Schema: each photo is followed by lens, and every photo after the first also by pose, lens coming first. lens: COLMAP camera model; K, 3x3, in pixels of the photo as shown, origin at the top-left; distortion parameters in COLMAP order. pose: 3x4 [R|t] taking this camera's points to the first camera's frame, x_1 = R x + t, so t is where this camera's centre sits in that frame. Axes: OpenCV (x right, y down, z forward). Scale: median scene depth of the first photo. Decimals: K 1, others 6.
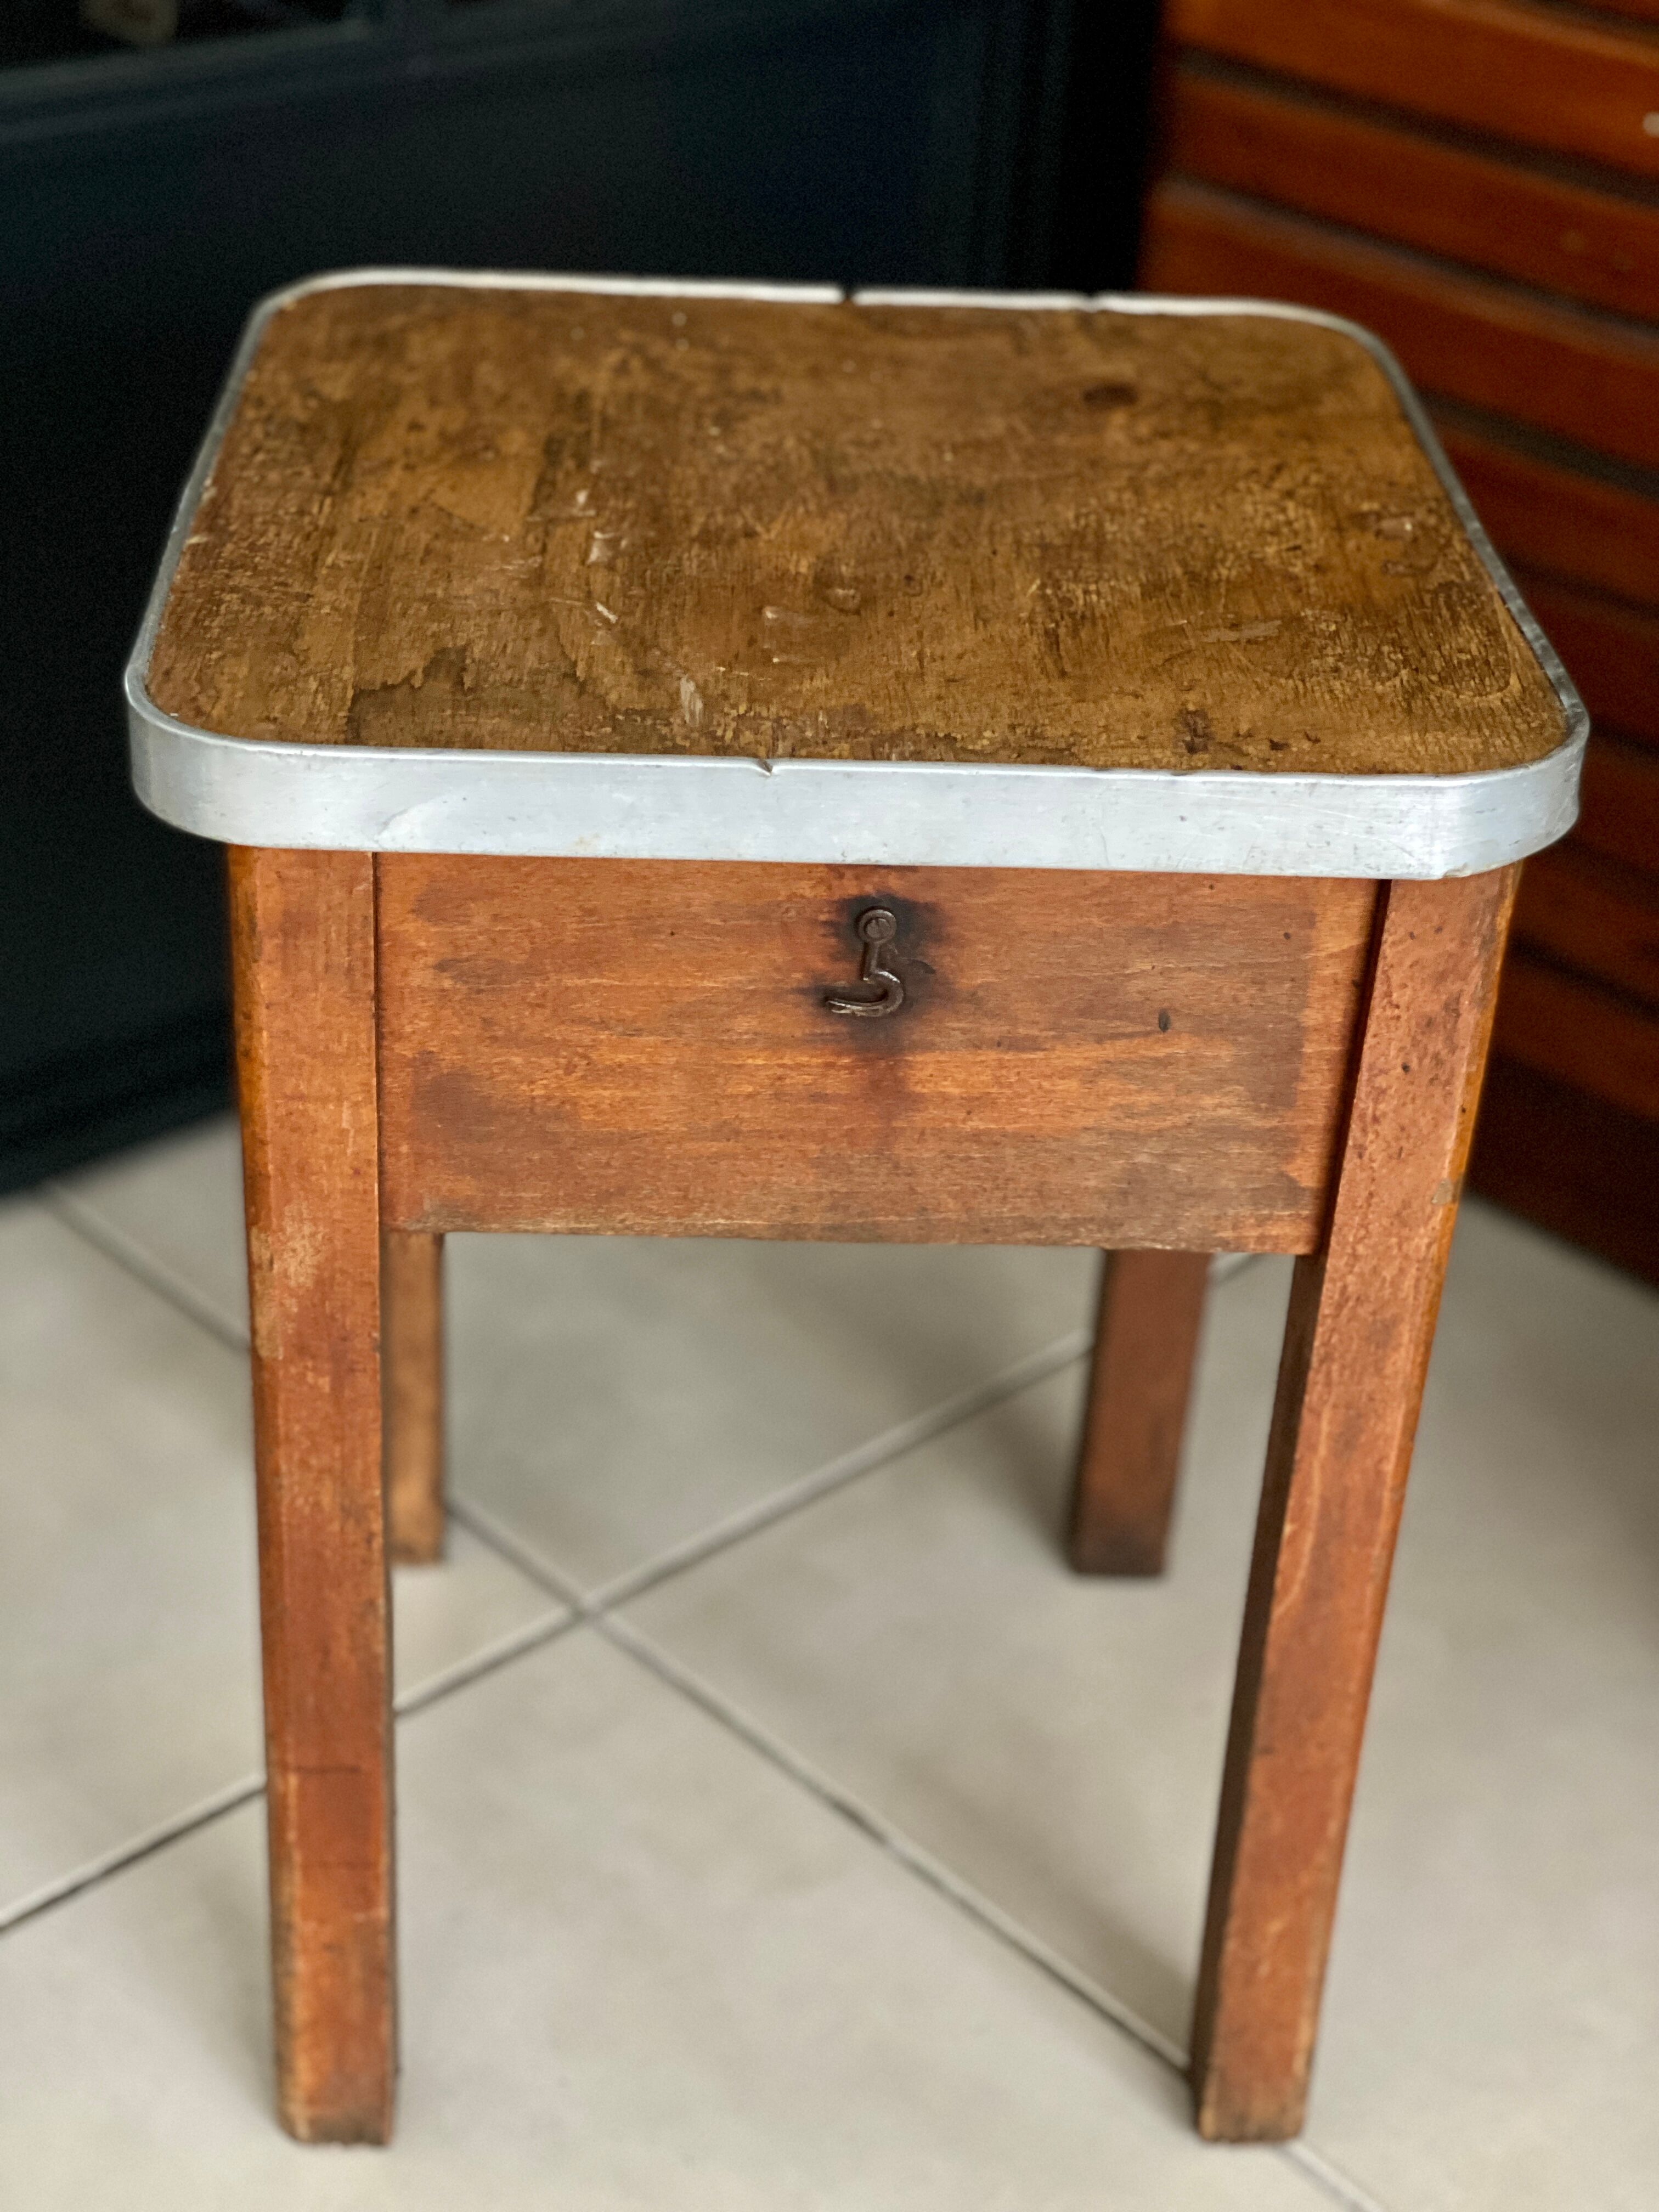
lens RADIAL K [[3376.5, 0, 781.9], [0, 3376.5, 1132.5], [0, 0, 1]] dist [0.109736, 0.000000]
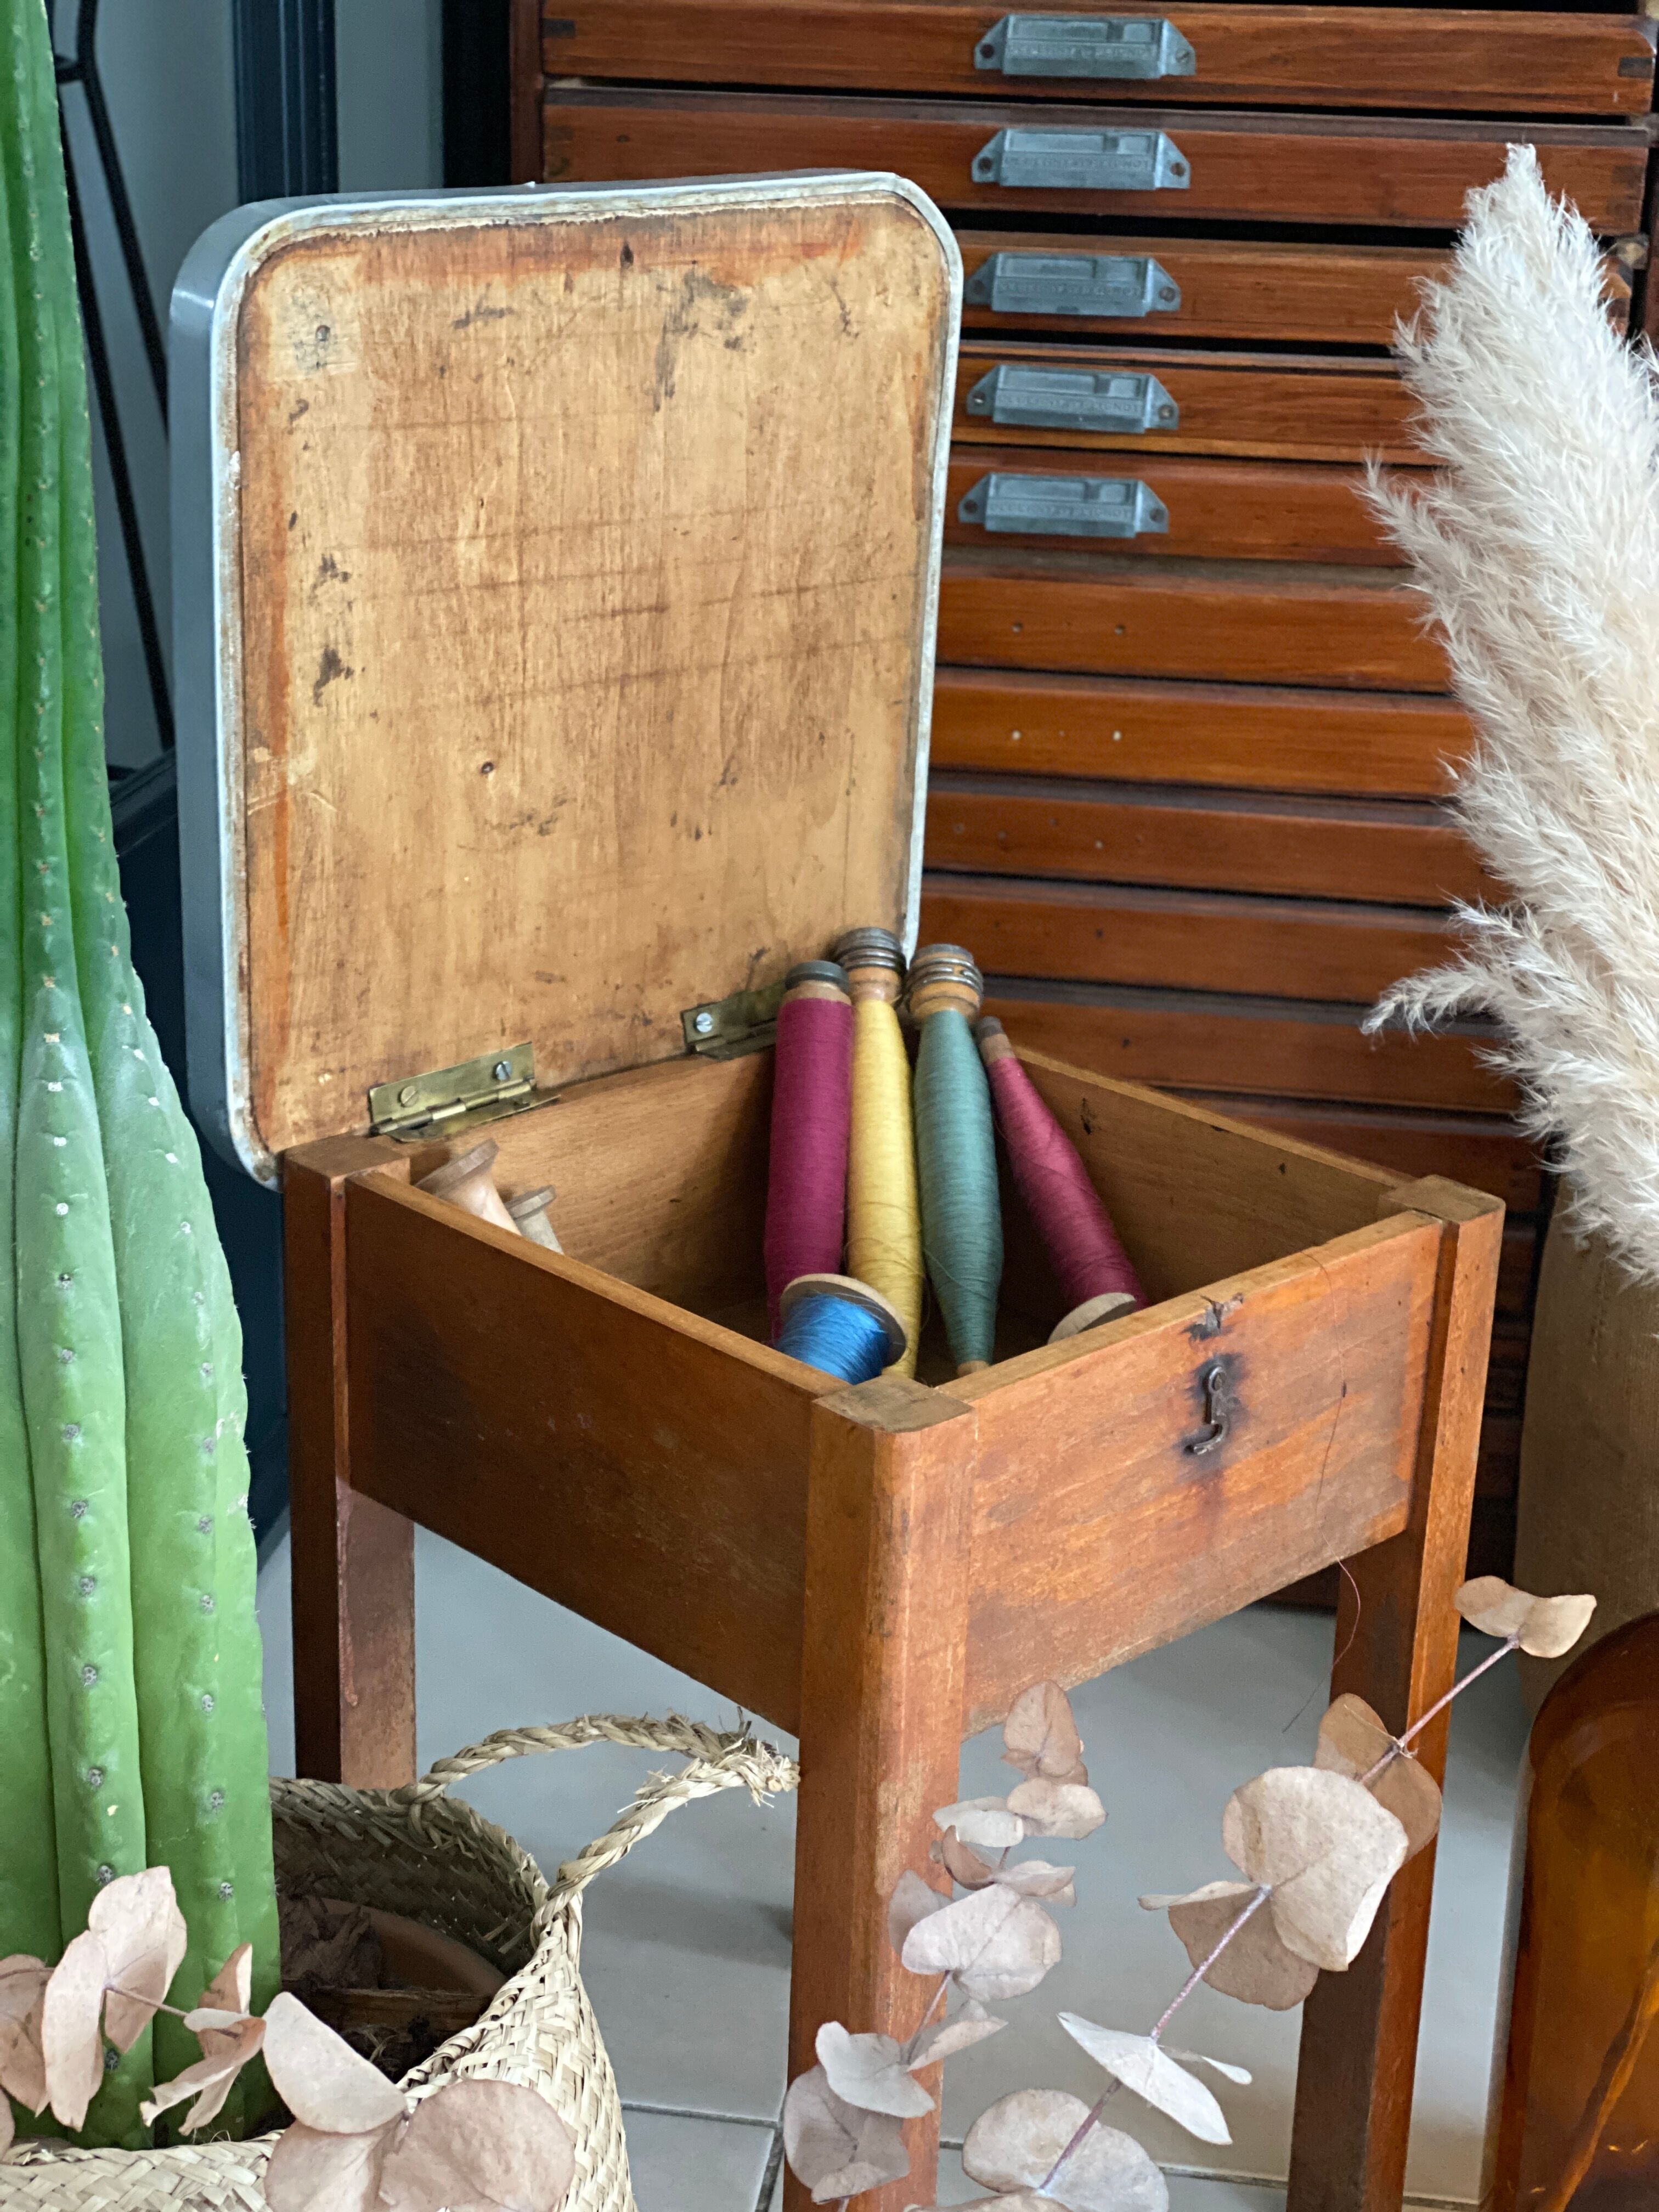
lens RADIAL K [[3376.5, 0, 846.4], [0, 3376.5, 1066.4], [0, 0, 1]] dist [0.109736, 0.000000]
pose [[0.740200, -0.241393, 0.627561, -0.871083], [0.351602, 0.934518, -0.055246, -0.150242], [-0.573132, 0.261545, 0.776605, -0.004477]]
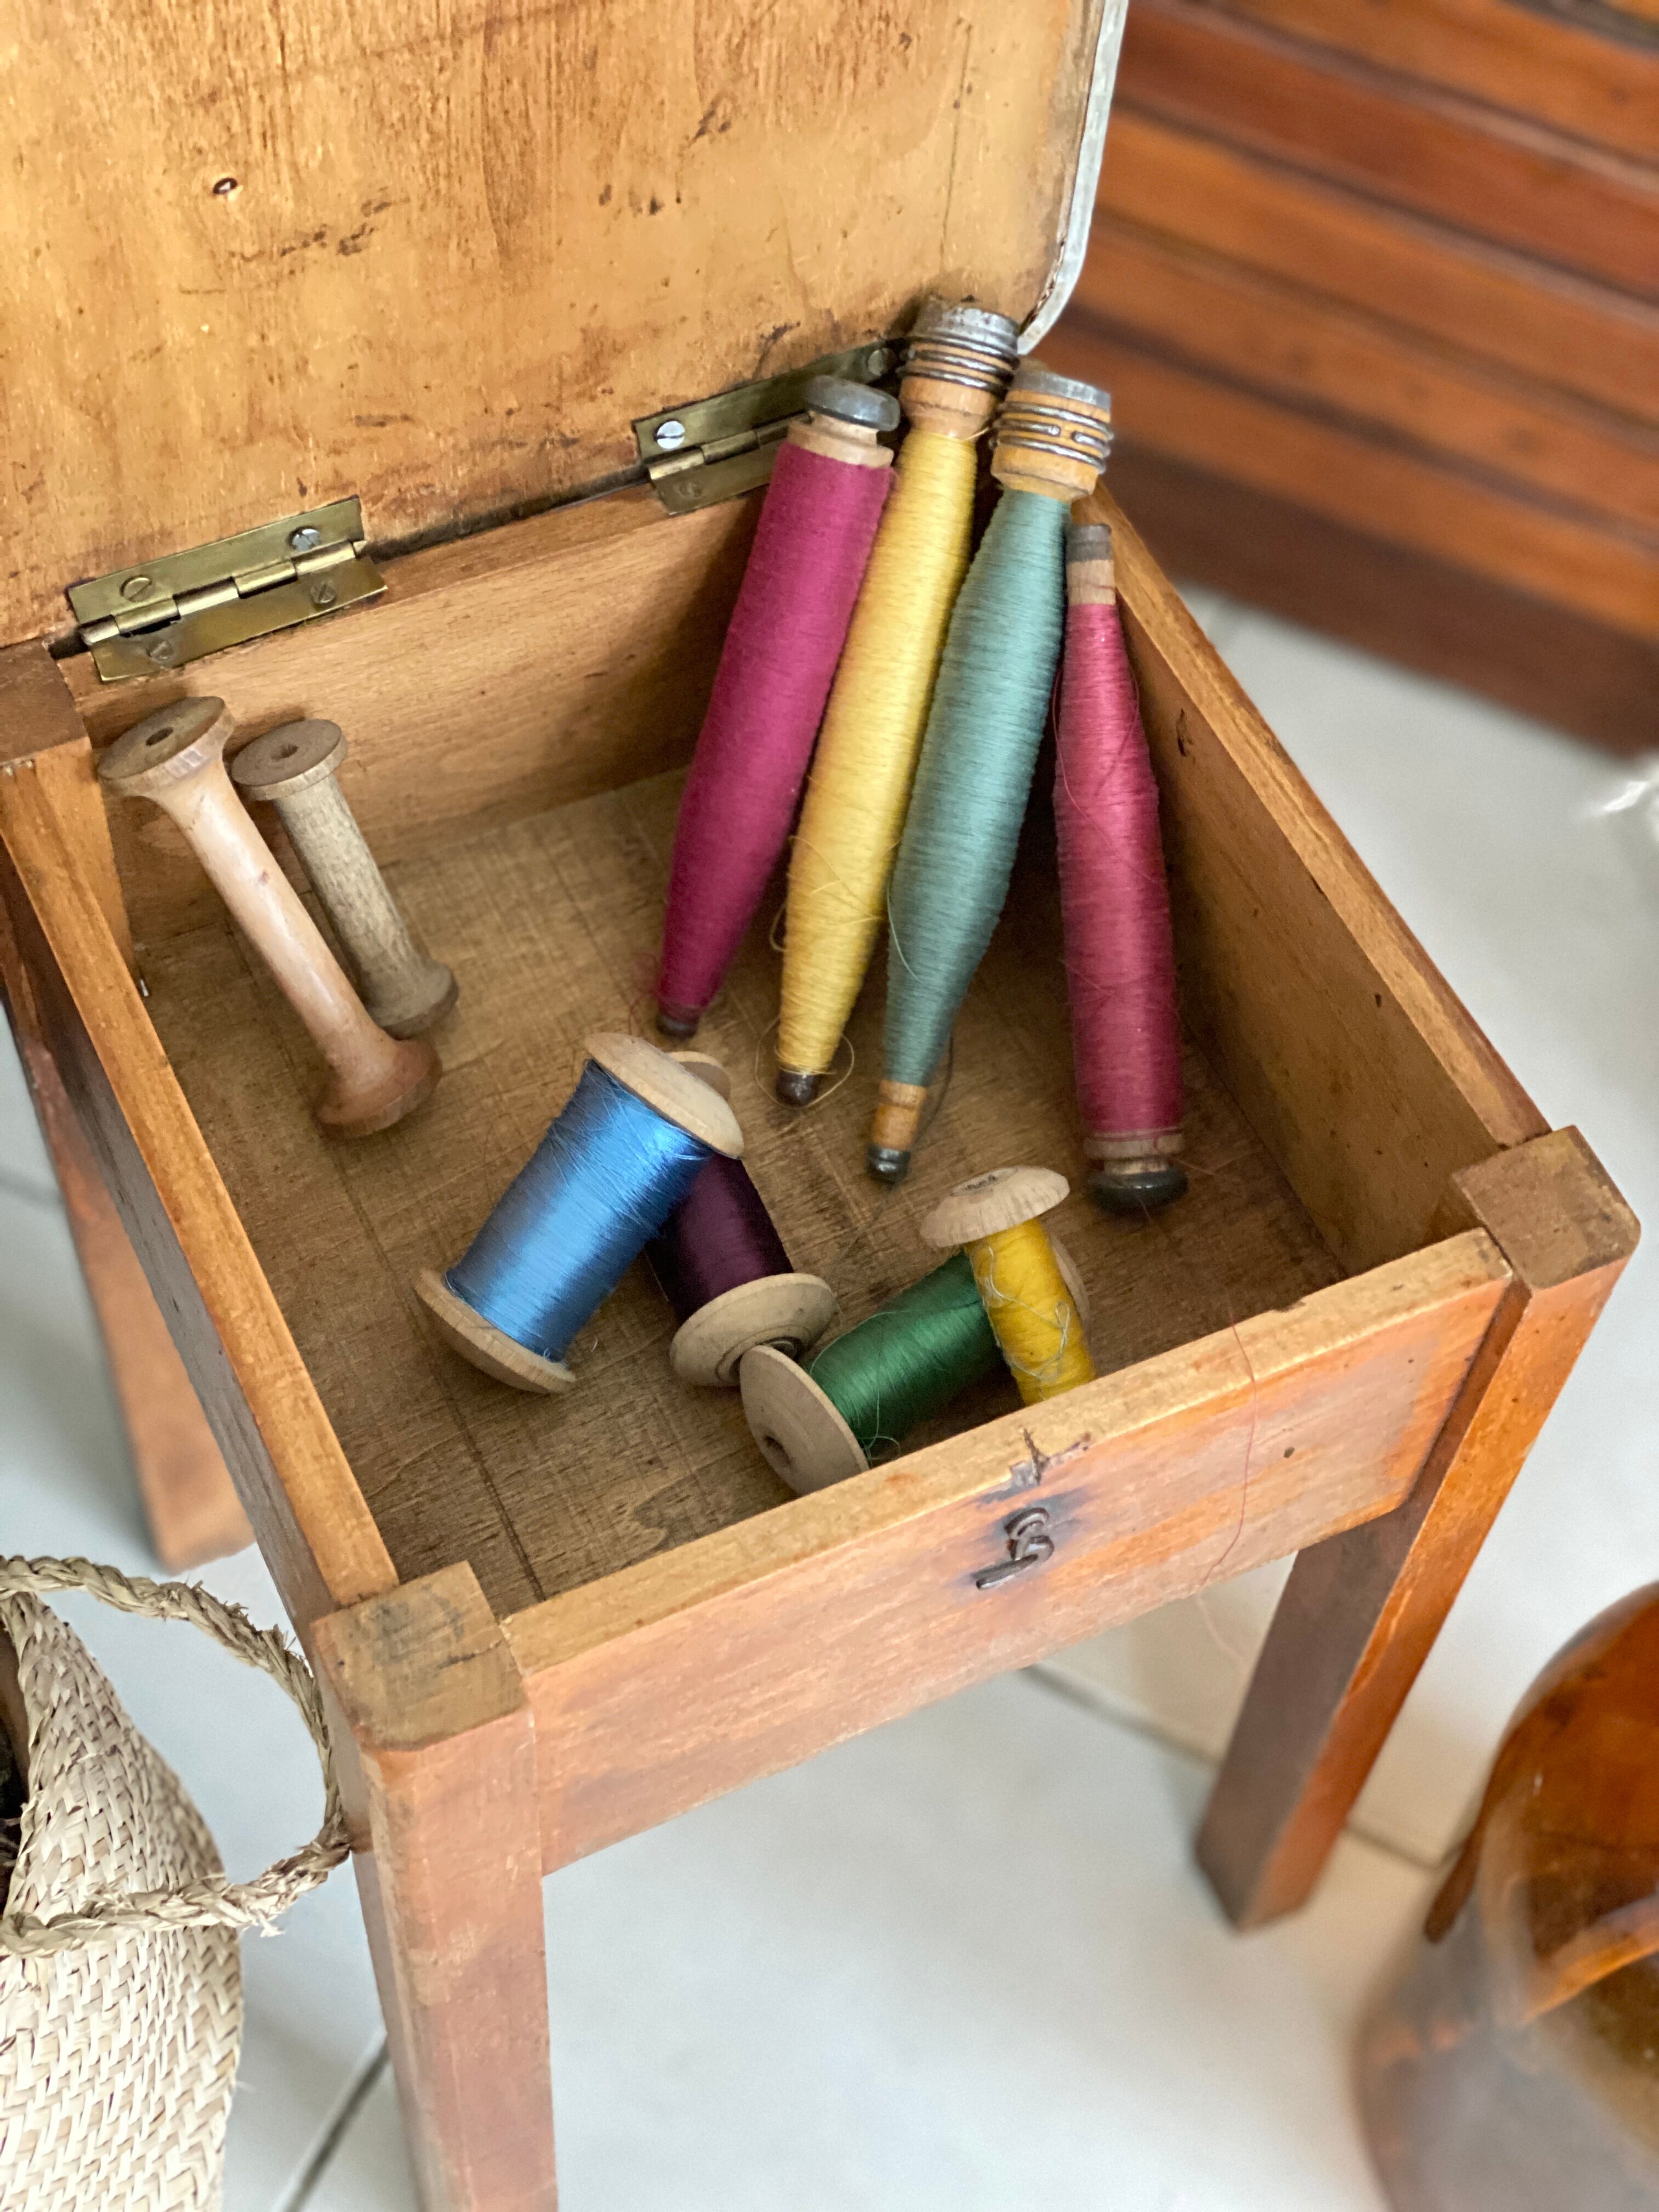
lens RADIAL K [[3376.5, 0, 827.4], [0, 3376.5, 1103.8], [0, 0, 1]] dist [0.109736, 0.000000]
pose [[0.918614, -0.333415, 0.212092, -0.173126], [0.202367, 0.857940, 0.472215, -0.586180], [-0.339406, -0.390862, 0.855588, 0.260301]]
